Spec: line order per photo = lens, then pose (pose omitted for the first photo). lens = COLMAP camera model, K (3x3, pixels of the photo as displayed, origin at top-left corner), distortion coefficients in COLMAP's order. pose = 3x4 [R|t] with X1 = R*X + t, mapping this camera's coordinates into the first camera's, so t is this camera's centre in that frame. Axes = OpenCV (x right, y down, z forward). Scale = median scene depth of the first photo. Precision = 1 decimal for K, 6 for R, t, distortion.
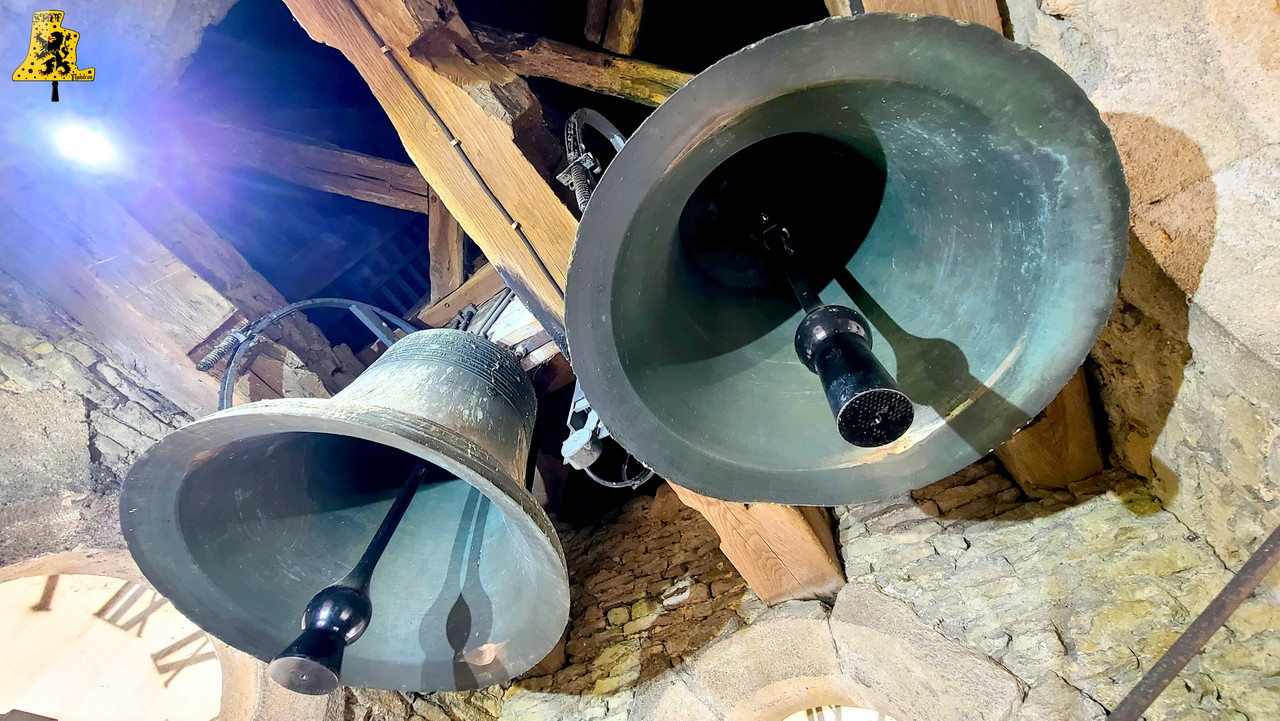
lens RADIAL K [[524.8, 0, 636.3], [0, 524.8, 361.1], [0, 0, 1]] dist [-0.005271, 0.000281]
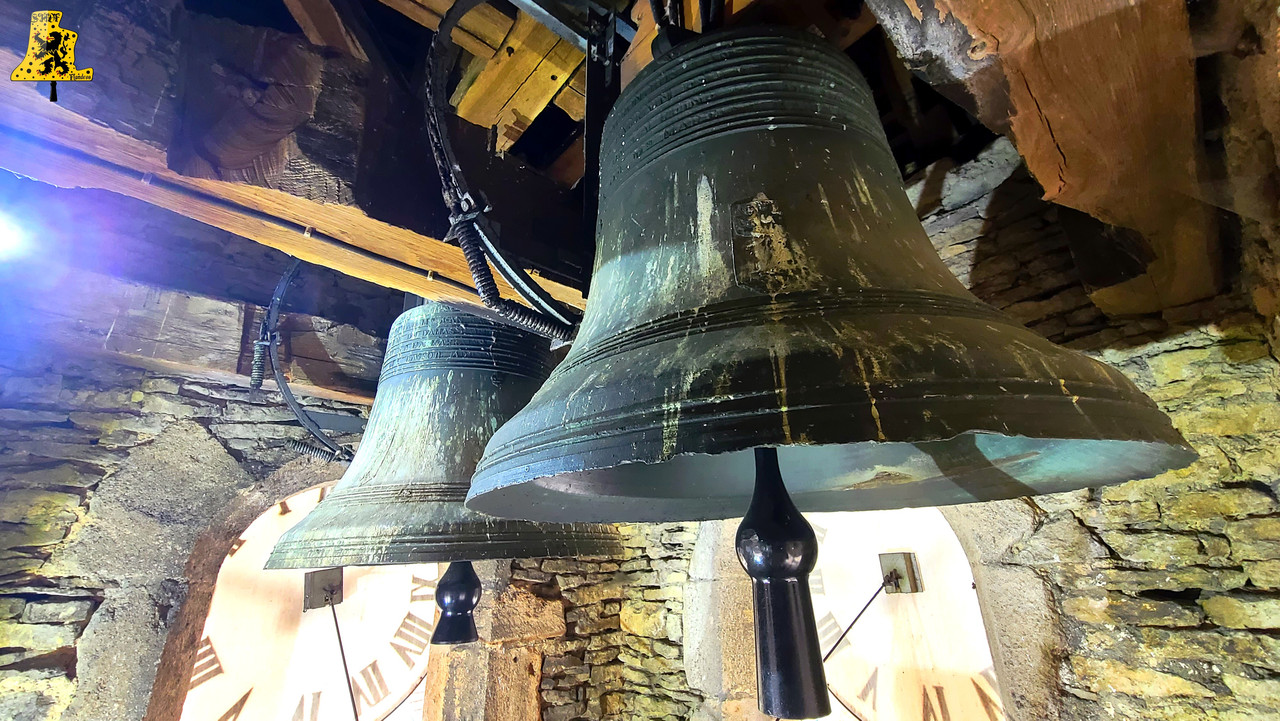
lens RADIAL K [[524.8, 0, 636.3], [0, 524.8, 361.1], [0, 0, 1]] dist [-0.005271, 0.000281]
pose [[0.956435, -0.171251, -0.236442, 0.211382], [0.280046, 0.767030, 0.577270, -0.445458], [0.082500, -0.618335, 0.781572, 0.235556]]
